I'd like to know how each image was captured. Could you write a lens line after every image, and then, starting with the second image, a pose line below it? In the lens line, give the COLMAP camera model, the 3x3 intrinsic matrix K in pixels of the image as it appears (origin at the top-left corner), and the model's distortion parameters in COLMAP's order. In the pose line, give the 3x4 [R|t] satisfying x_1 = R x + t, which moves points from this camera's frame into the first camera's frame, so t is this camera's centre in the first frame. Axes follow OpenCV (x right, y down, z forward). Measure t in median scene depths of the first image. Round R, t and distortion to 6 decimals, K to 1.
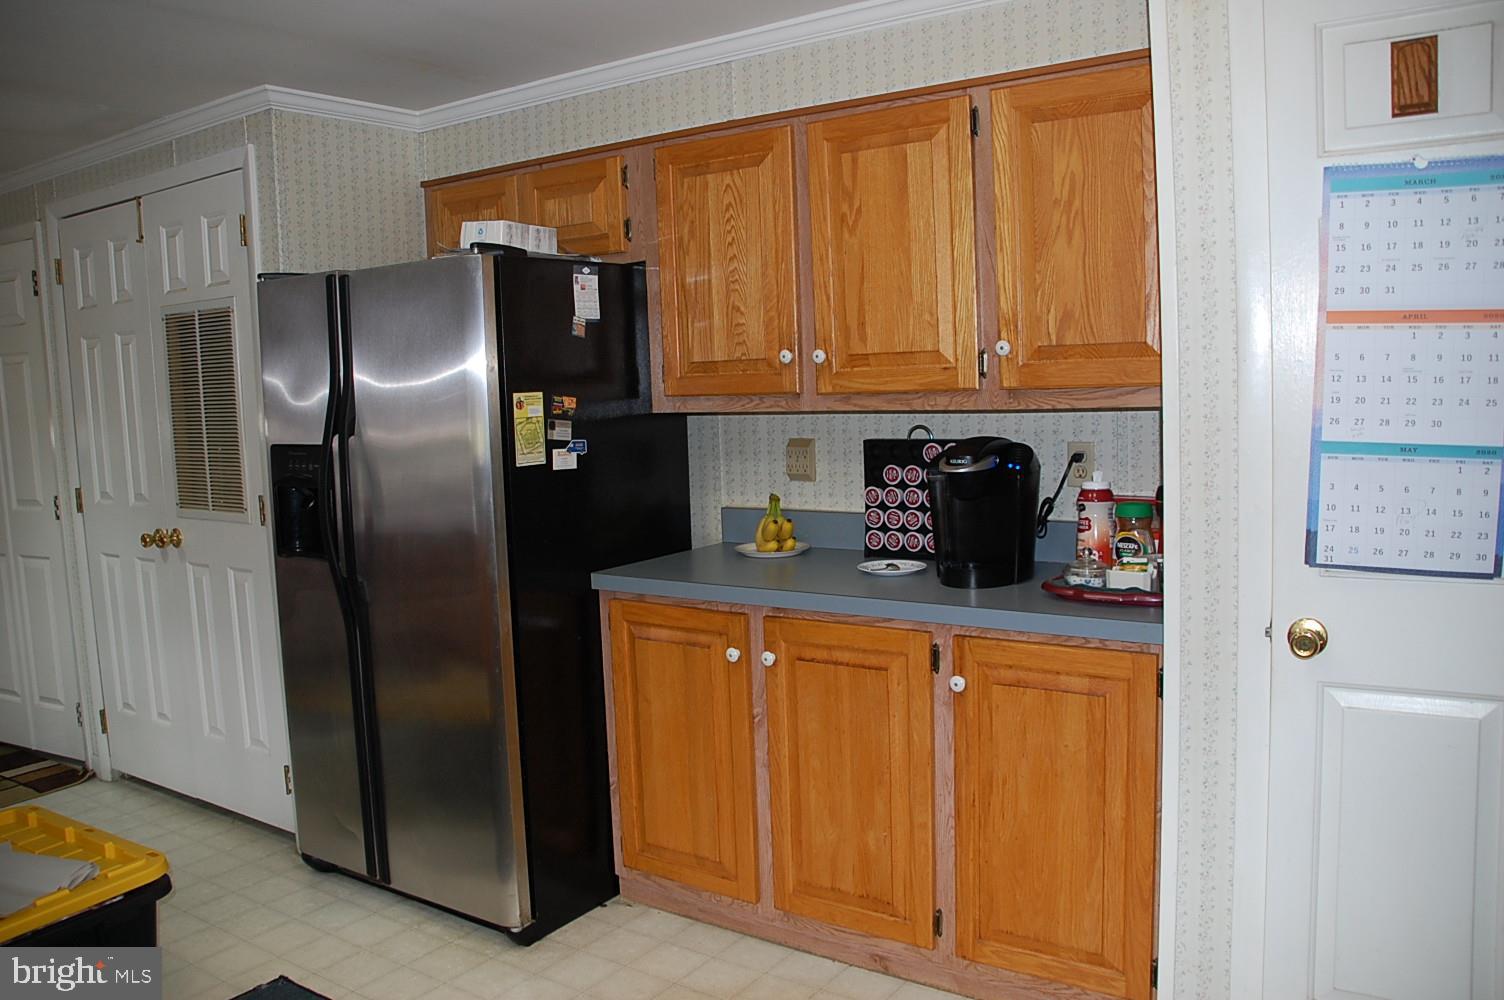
lens RADIAL K [[1186.1, 0, 752.0], [0, 1186.1, 500.0], [0, 0, 1]] dist [-0.152697, 0.101849]
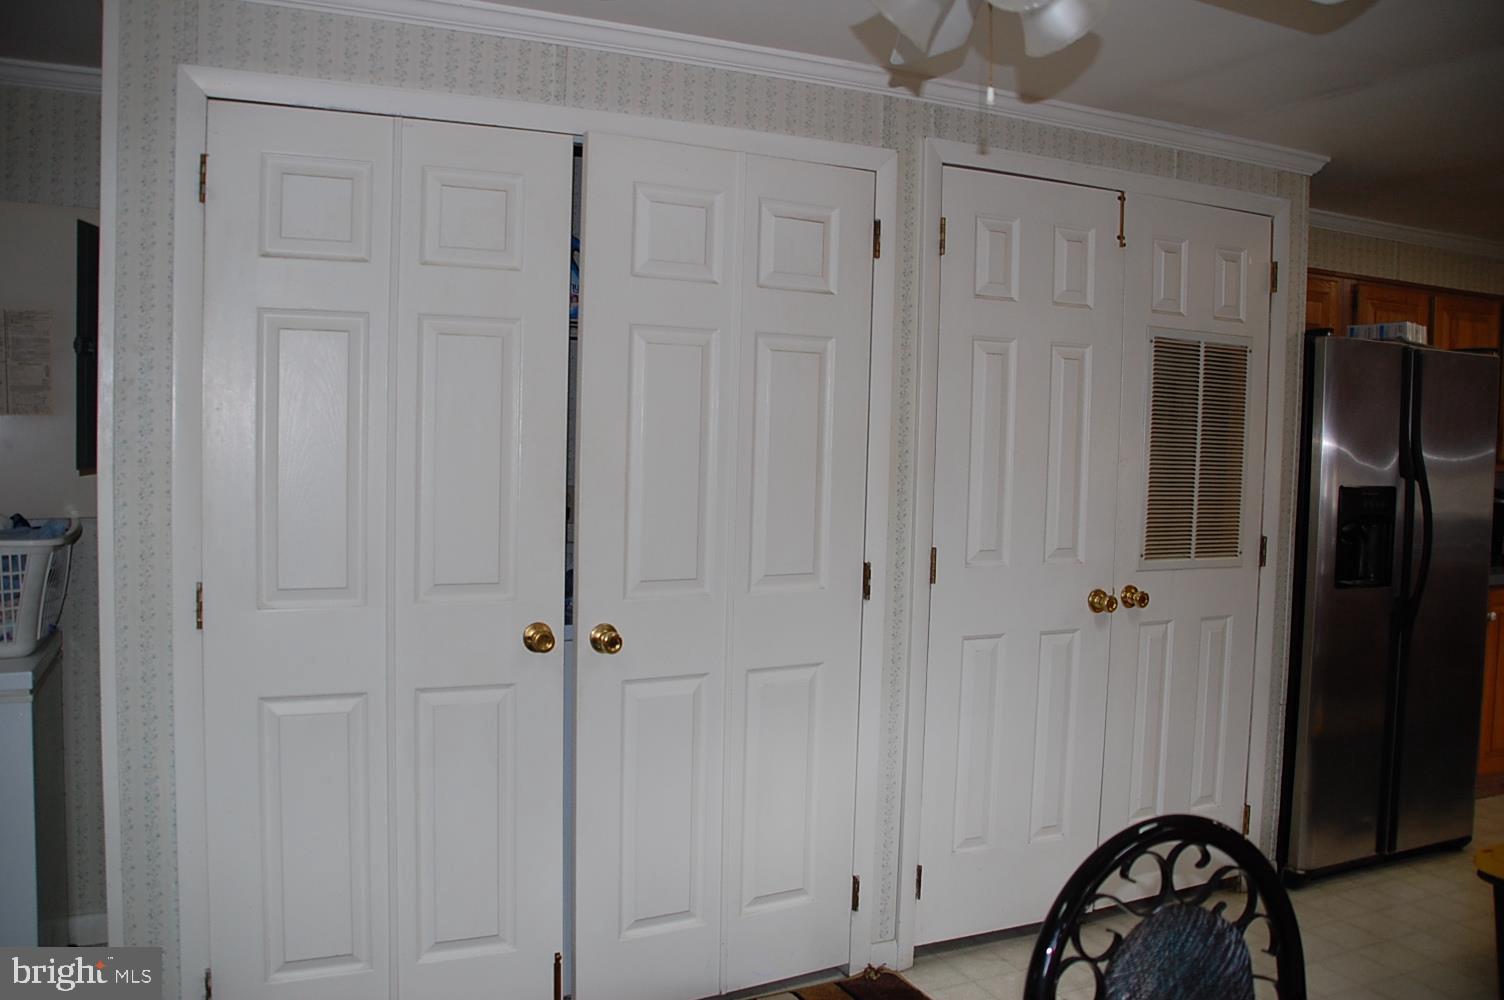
lens RADIAL K [[1179.9, 0, 752.0], [0, 1179.9, 500.0], [0, 0, 1]] dist [-0.182231, 0.122024]
pose [[0.519254, 0.005391, 0.854603, -1.453017], [0.049773, 0.998092, -0.036537, -0.021387], [-0.853169, 0.061508, 0.517995, 0.832035]]
